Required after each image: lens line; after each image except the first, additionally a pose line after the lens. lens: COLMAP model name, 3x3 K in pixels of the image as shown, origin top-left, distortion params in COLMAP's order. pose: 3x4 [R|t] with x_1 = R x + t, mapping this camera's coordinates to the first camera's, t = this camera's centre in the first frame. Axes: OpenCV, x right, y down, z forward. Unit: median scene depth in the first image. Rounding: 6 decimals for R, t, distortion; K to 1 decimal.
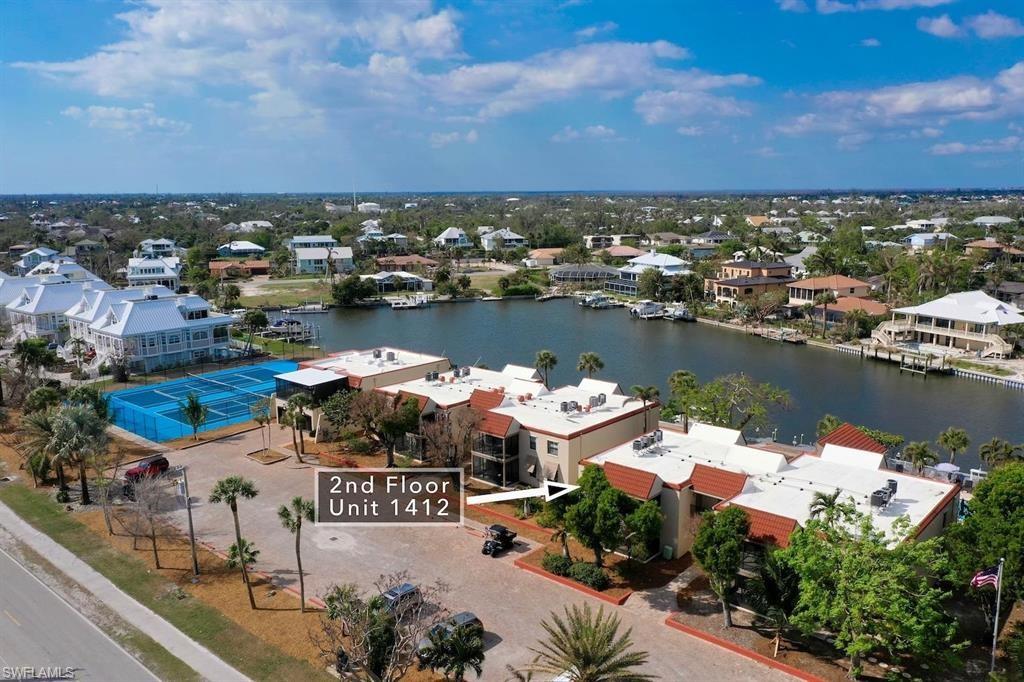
lens RADIAL K [[810.3, 0, 512.0], [0, 810.3, 341.0], [0, 0, 1]] dist [0.012270, -0.002244]
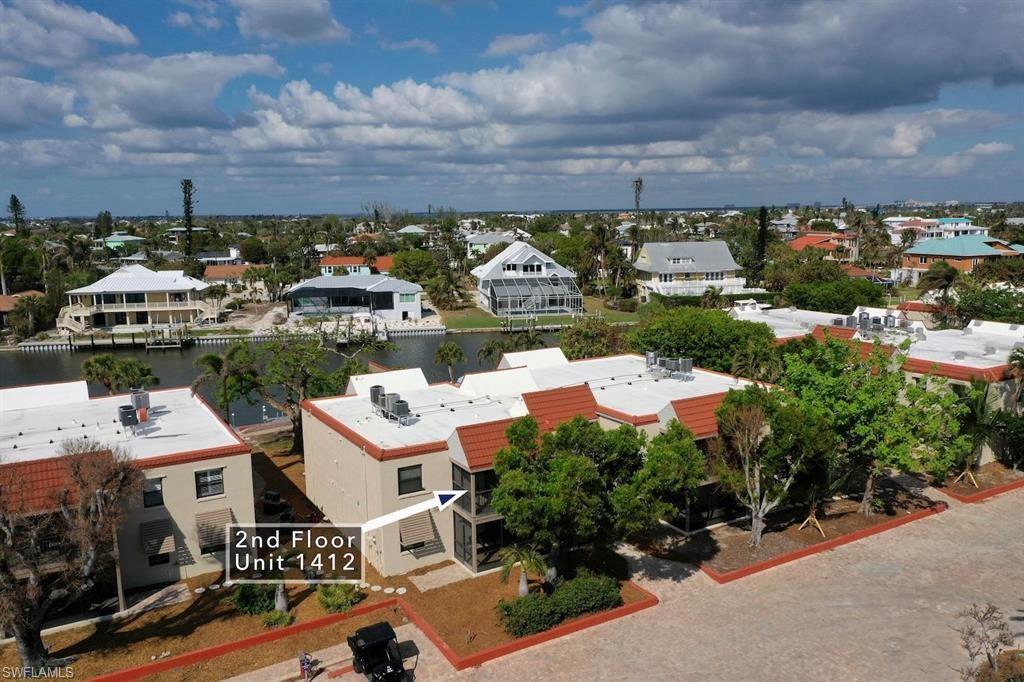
lens RADIAL K [[810.3, 0, 512.0], [0, 810.3, 341.0], [0, 0, 1]] dist [0.012270, -0.002244]
pose [[0.308369, -0.146044, 0.939989, -0.183734], [0.184229, 0.978605, 0.091606, 0.018524], [-0.933257, 0.144925, 0.328677, 0.342594]]
